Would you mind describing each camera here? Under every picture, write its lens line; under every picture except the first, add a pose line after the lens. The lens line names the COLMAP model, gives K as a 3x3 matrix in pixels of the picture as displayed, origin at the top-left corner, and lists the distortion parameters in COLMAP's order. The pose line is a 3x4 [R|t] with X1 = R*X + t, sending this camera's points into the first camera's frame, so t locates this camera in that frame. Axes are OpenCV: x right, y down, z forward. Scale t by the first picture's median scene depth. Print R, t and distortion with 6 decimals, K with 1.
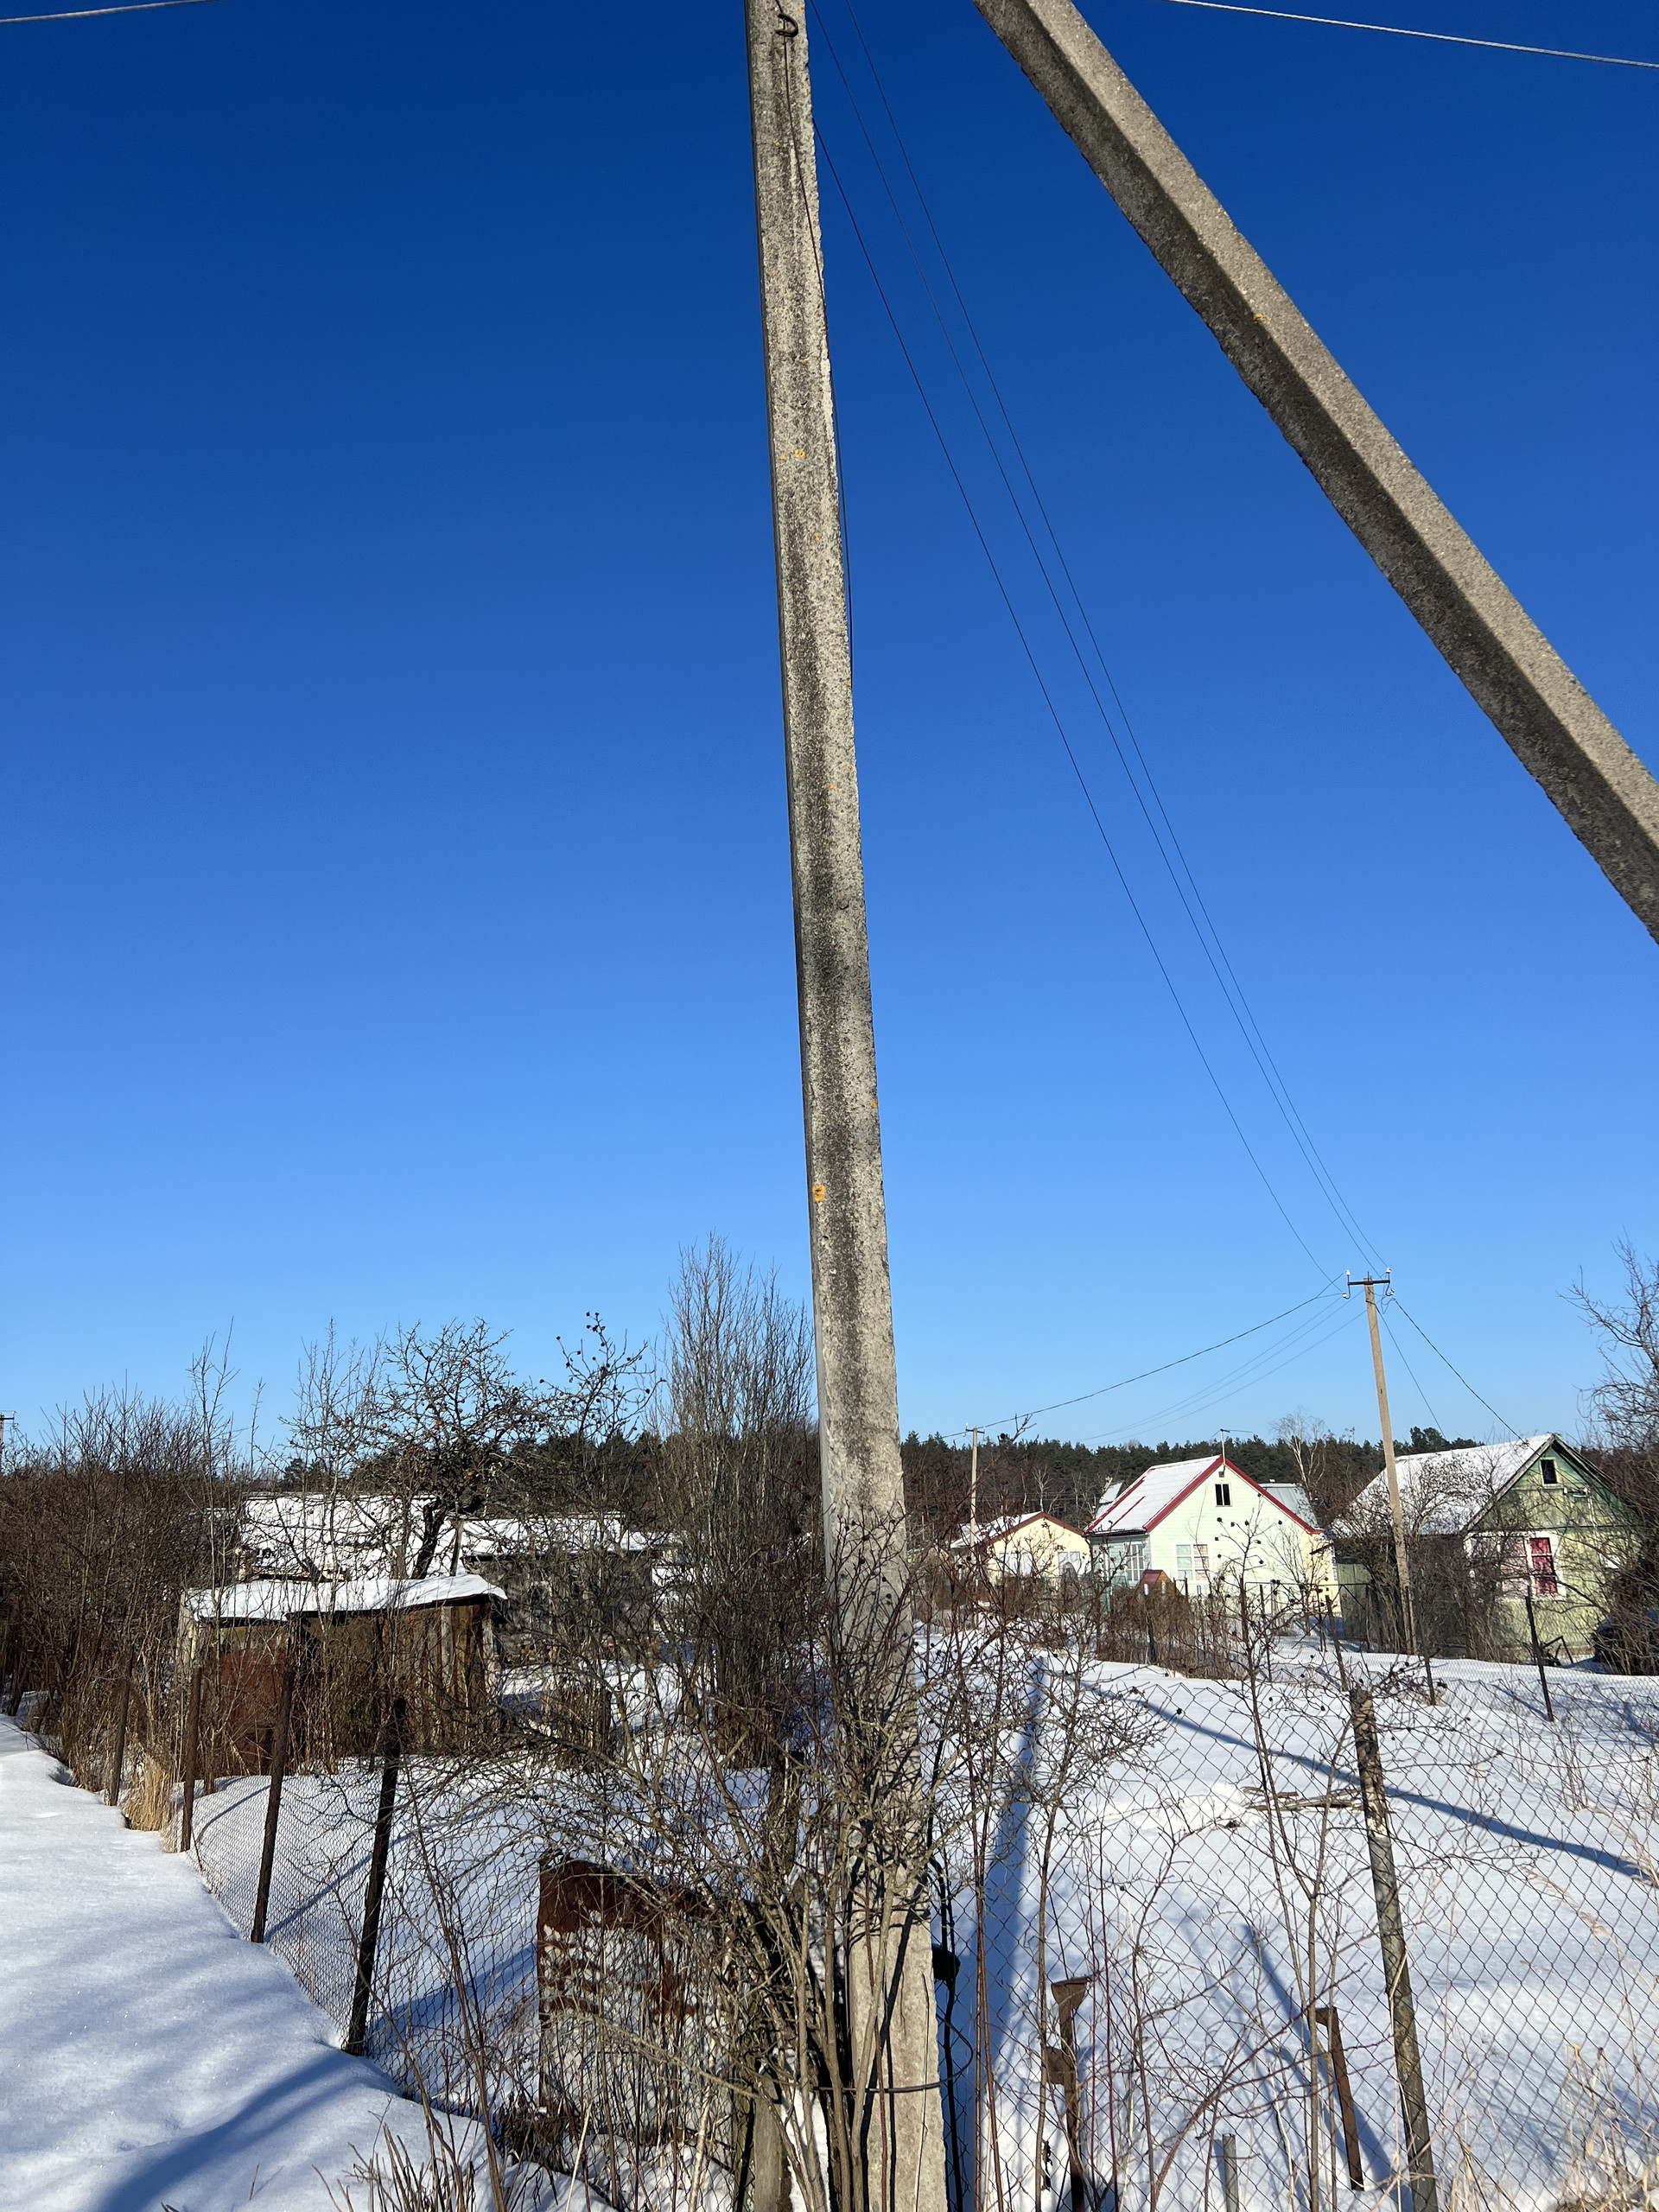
lens RADIAL K [[1654.0, 0, 815.3], [0, 1654.0, 1129.8], [0, 0, 1]] dist [0.064841, -0.066953]
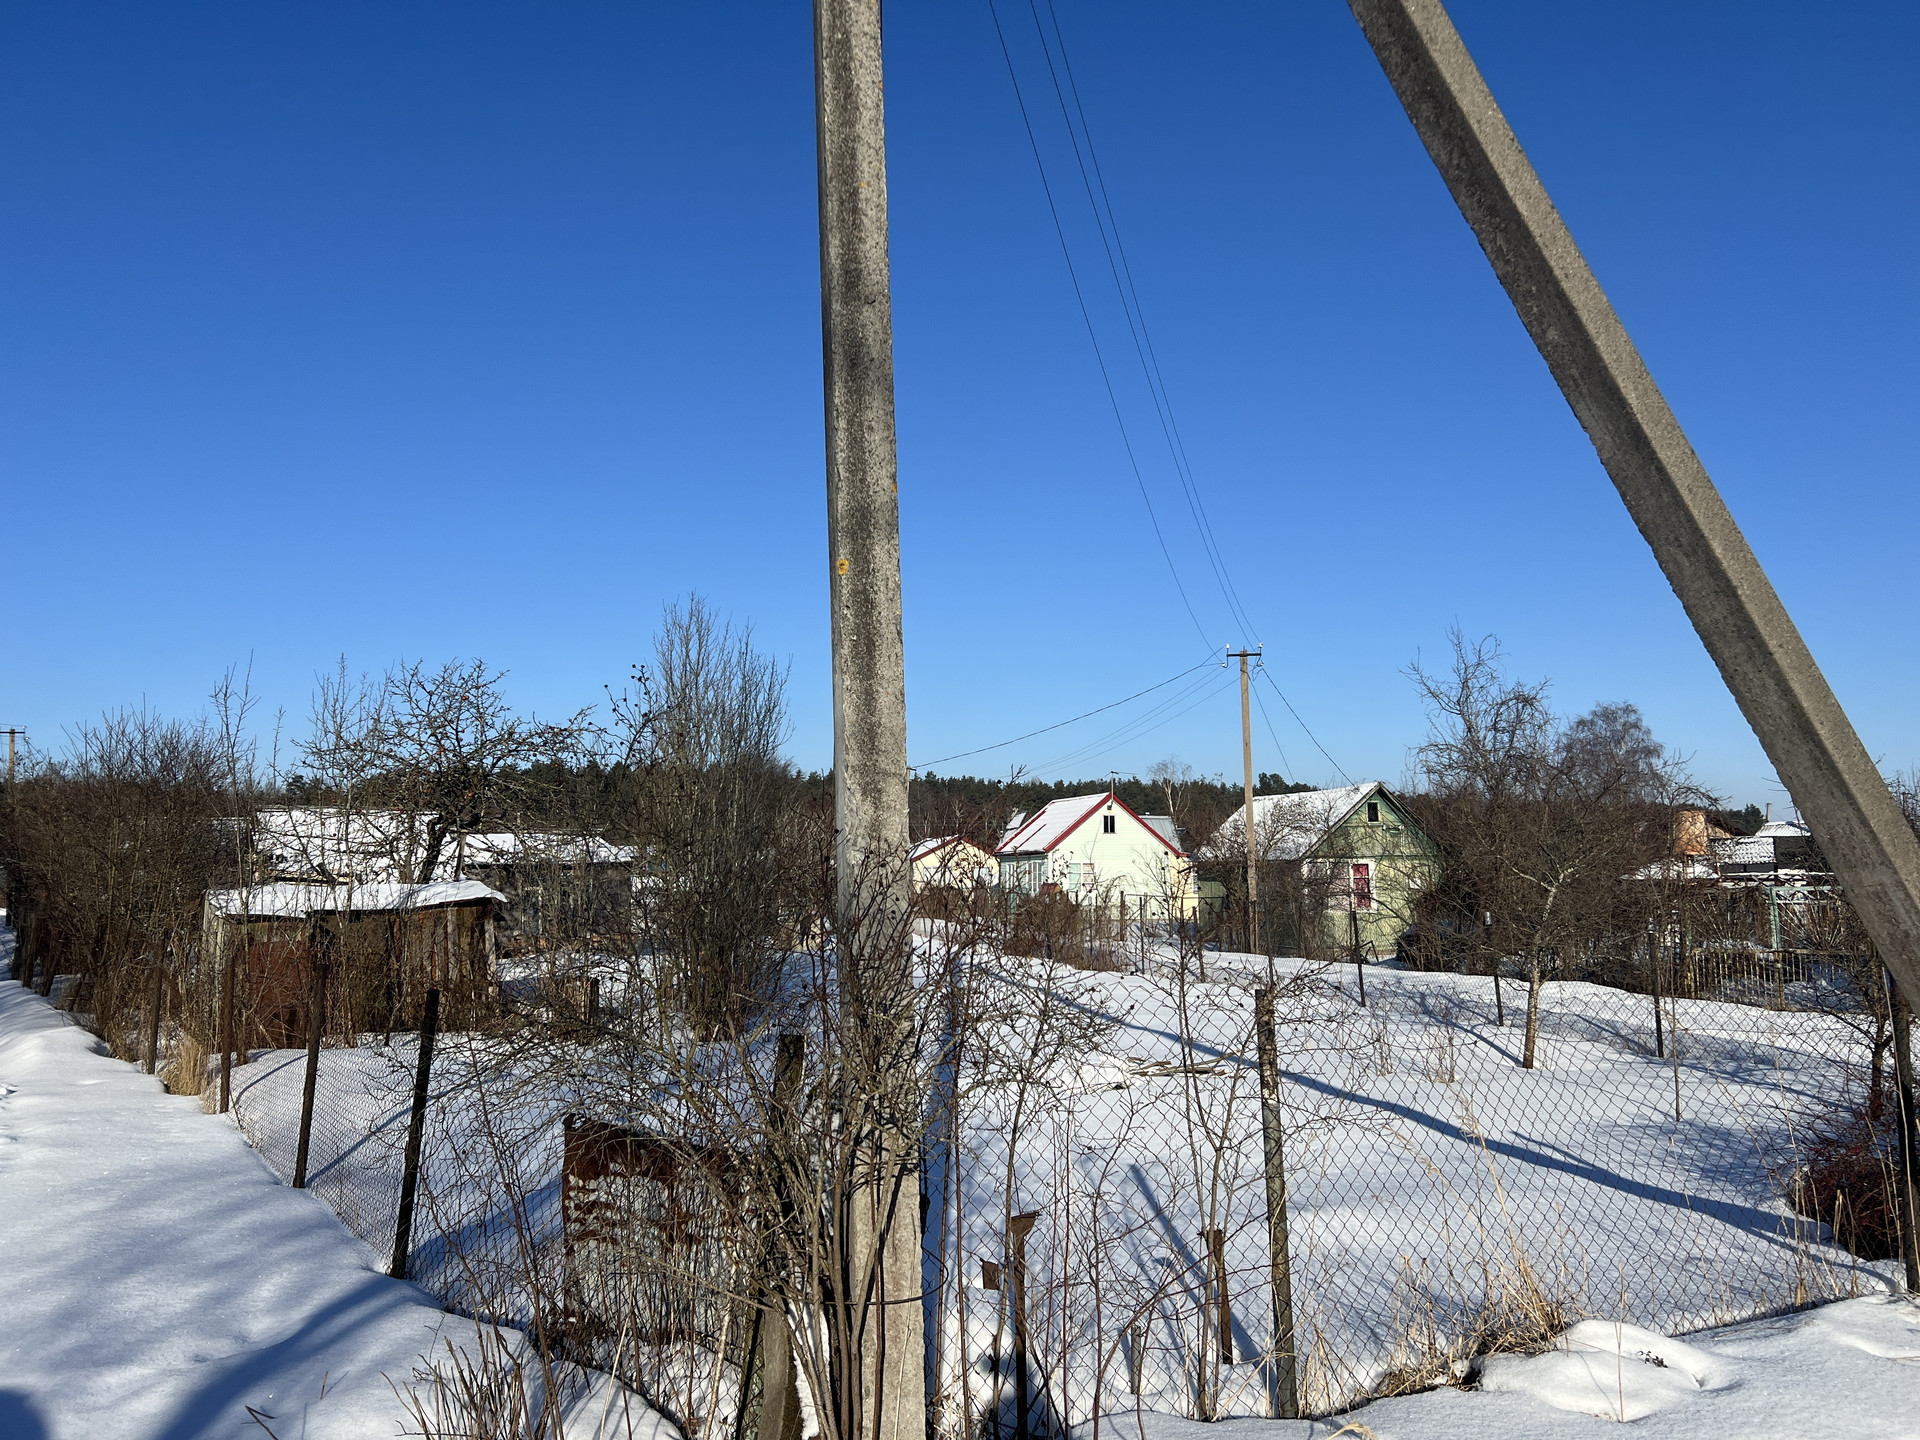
lens RADIAL K [[1435.7, 0, 955.5], [0, 1435.7, 732.0], [0, 0, 1]] dist [0.064841, -0.066953]
pose [[0.991191, 0.029743, 0.129059, -0.023822], [-0.049380, 0.987187, 0.151735, -0.001153], [-0.122892, -0.156772, 0.979959, 0.009941]]
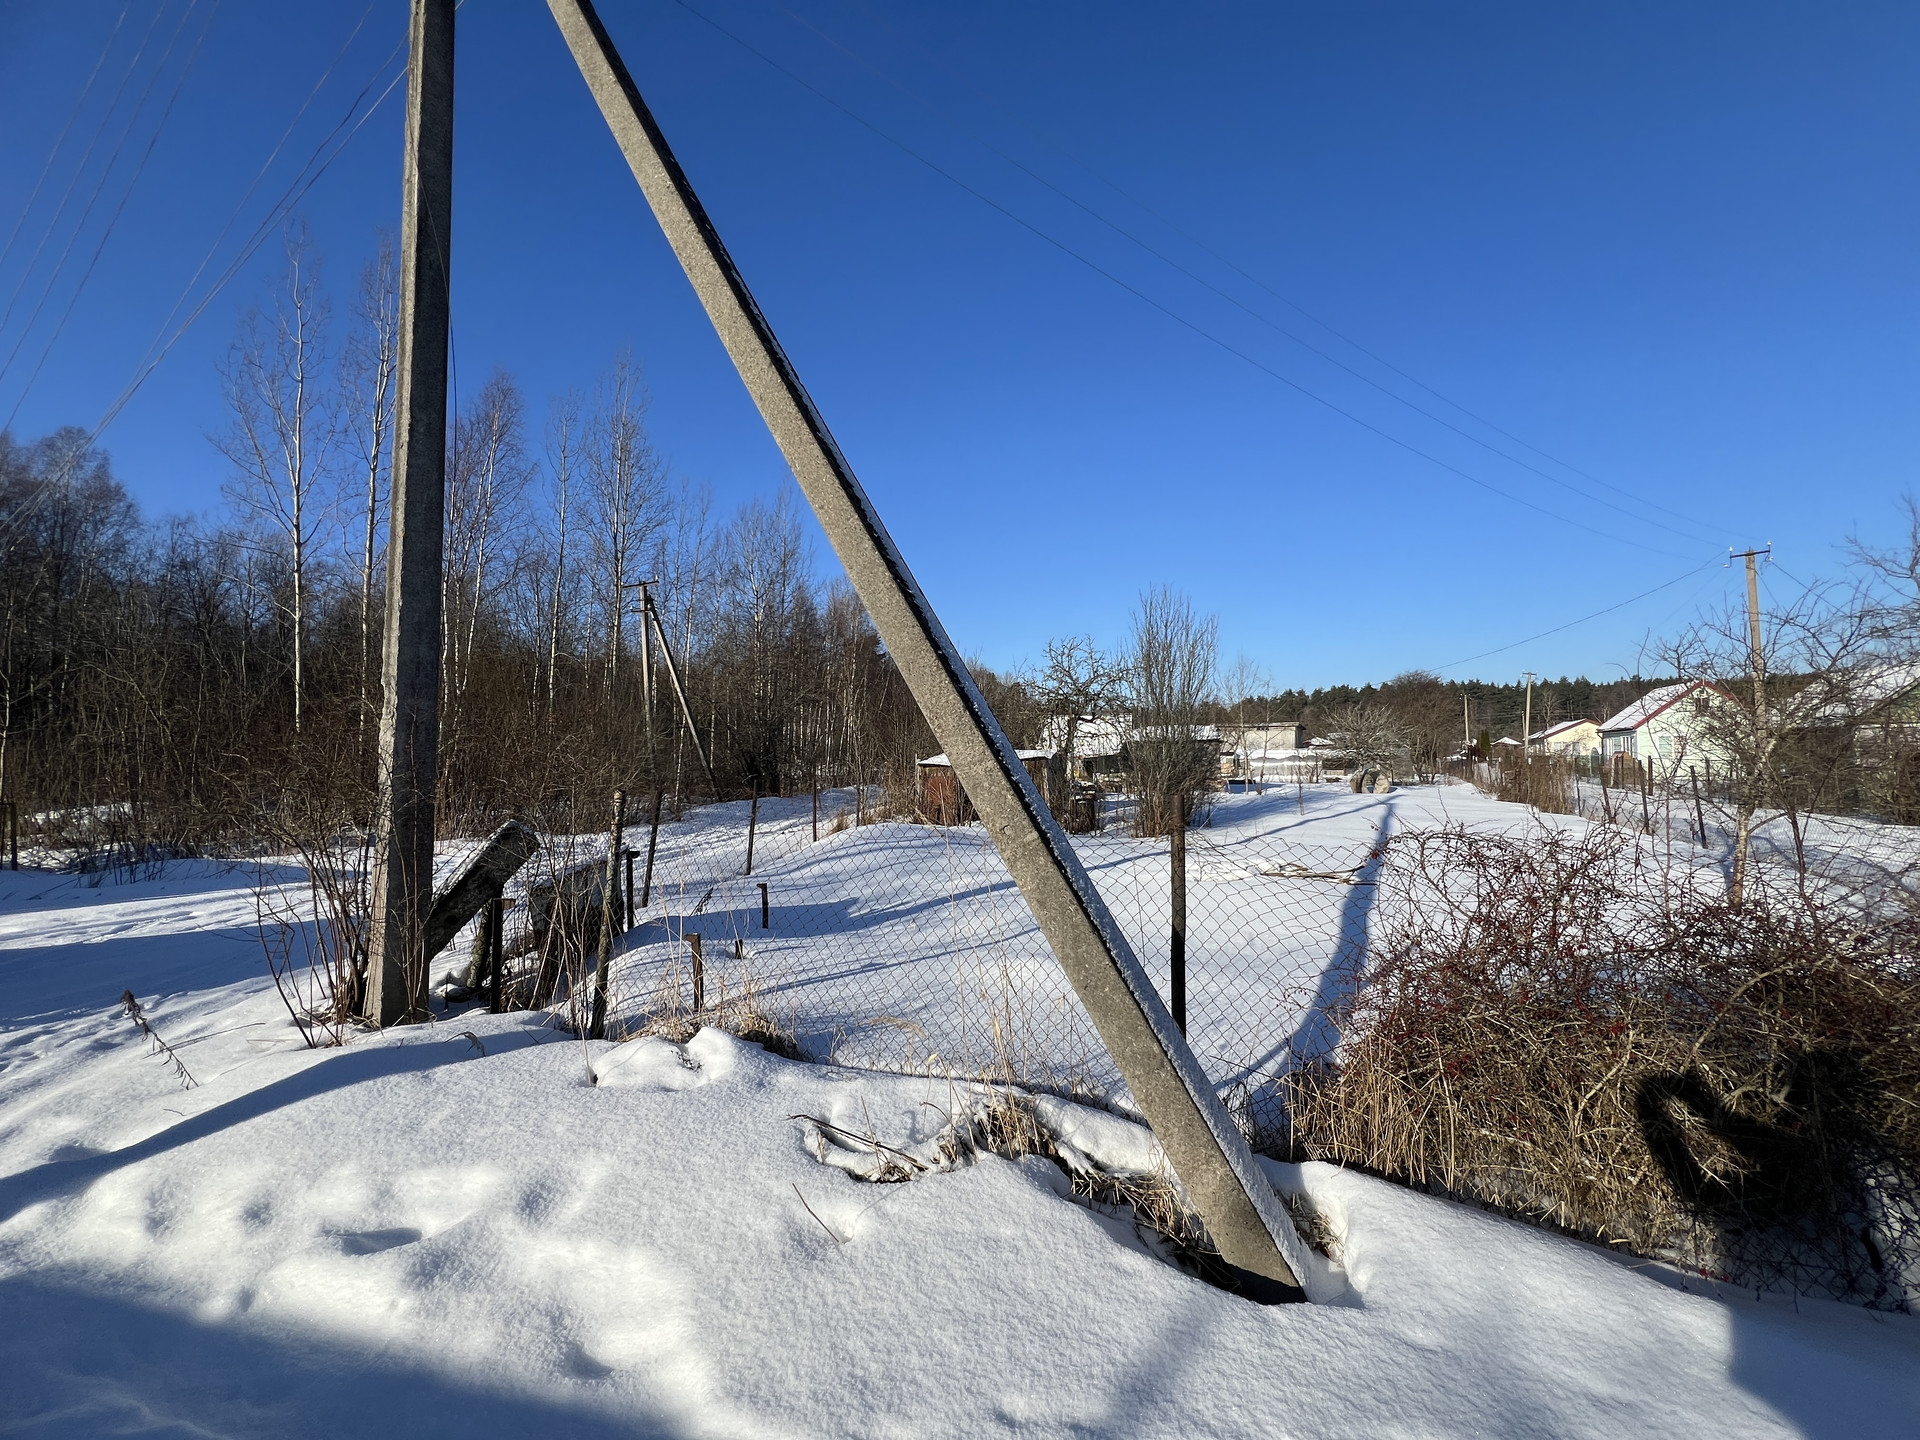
lens RADIAL K [[760.1, 0, 939.4], [0, 760.1, 715.8], [0, 0, 1]] dist [0.001638, 0.000488]
pose [[0.806382, -0.019506, -0.591073, 0.699080], [0.144121, 0.975806, 0.164417, 0.090254], [0.573566, -0.217768, 0.789683, 0.304796]]
